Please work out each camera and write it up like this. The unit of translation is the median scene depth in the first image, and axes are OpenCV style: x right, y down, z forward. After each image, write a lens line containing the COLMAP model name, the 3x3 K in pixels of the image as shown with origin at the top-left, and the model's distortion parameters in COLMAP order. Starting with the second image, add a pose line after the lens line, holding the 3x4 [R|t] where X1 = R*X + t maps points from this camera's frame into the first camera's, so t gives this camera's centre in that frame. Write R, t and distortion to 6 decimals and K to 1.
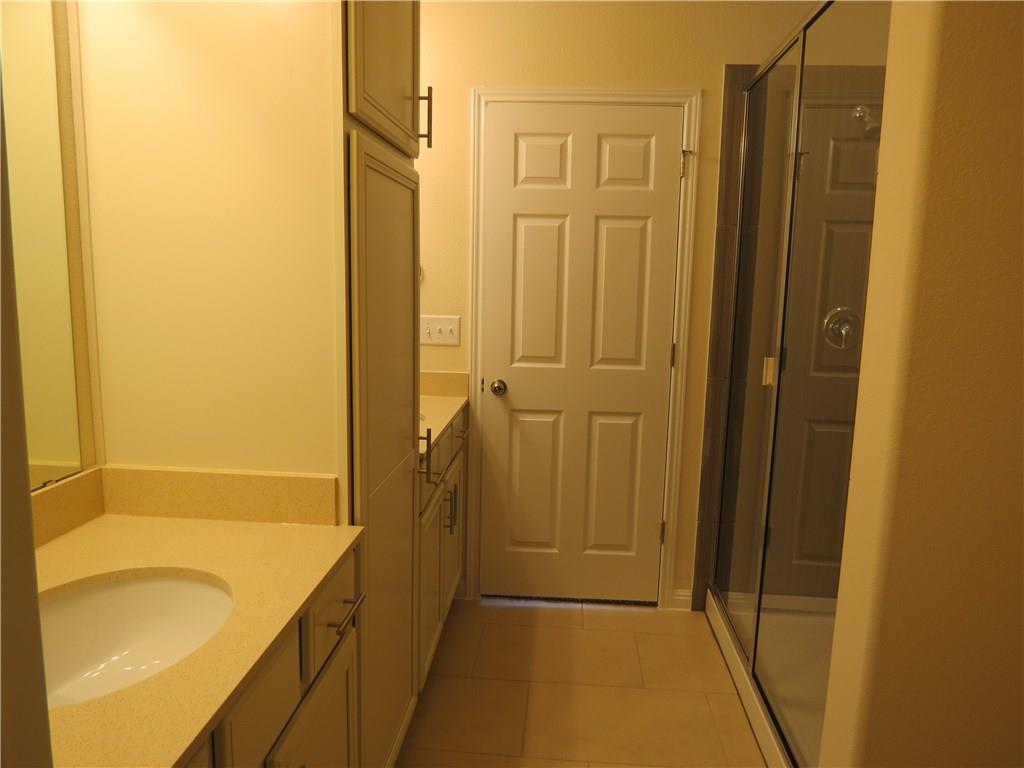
lens RADIAL K [[729.6, 0, 509.9], [0, 729.6, 404.2], [0, 0, 1]] dist [-0.033688, 0.014548]
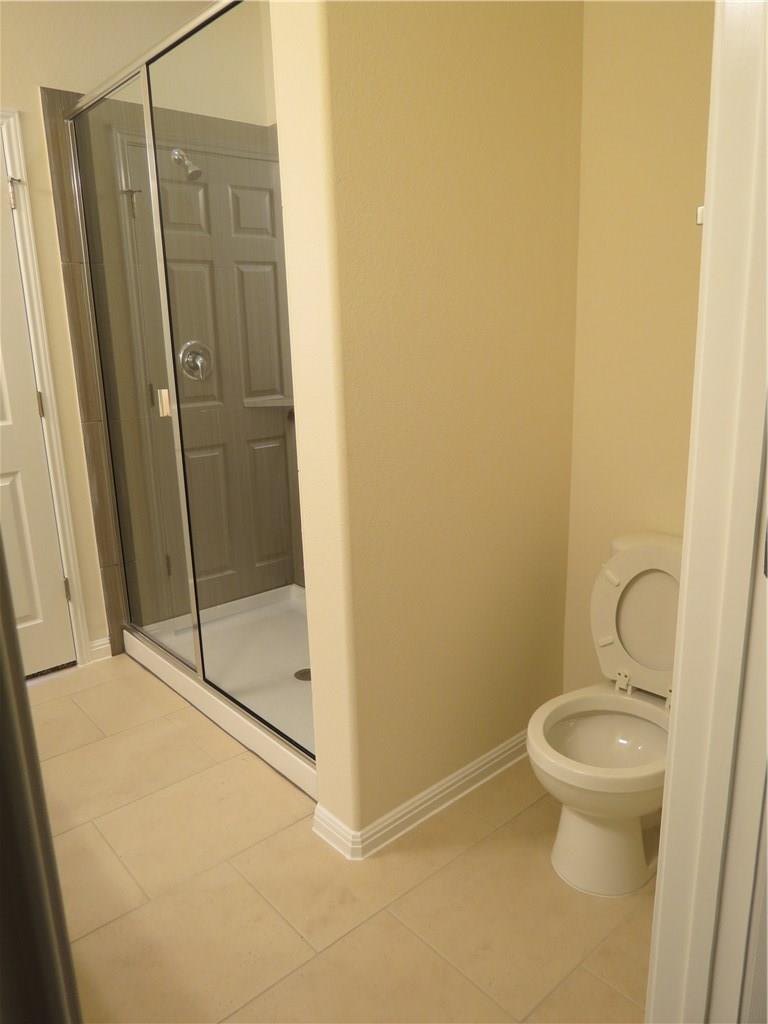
lens RADIAL K [[729.6, 0, 388.5], [0, 729.6, 518.2], [0, 0, 1]] dist [-0.033688, 0.014548]
pose [[0.688858, -0.226398, 0.688635, -0.151320], [0.156987, 0.974025, 0.163185, -0.007063], [-0.707693, -0.004305, 0.706507, 0.021401]]
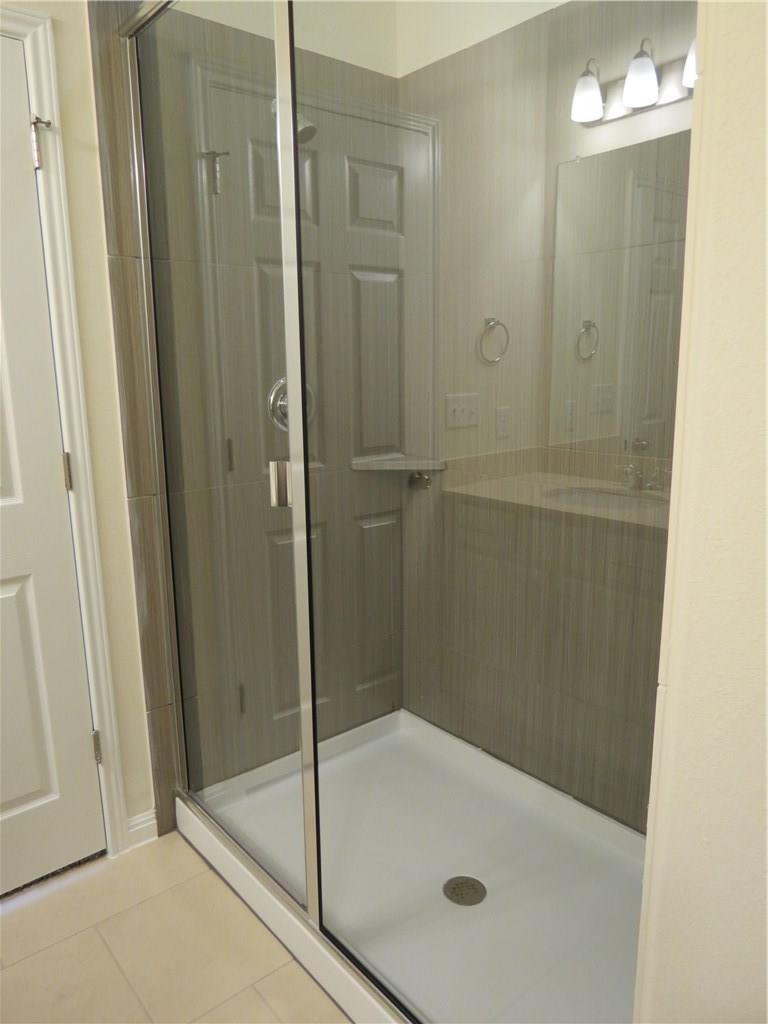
lens RADIAL K [[729.6, 0, 384.6], [0, 729.6, 511.8], [0, 0, 1]] dist [-0.033688, 0.014548]
pose [[0.706235, -0.177316, 0.685413, -0.012258], [0.149375, 0.983654, 0.100557, -0.058406], [-0.692040, 0.031367, 0.721177, 0.396800]]
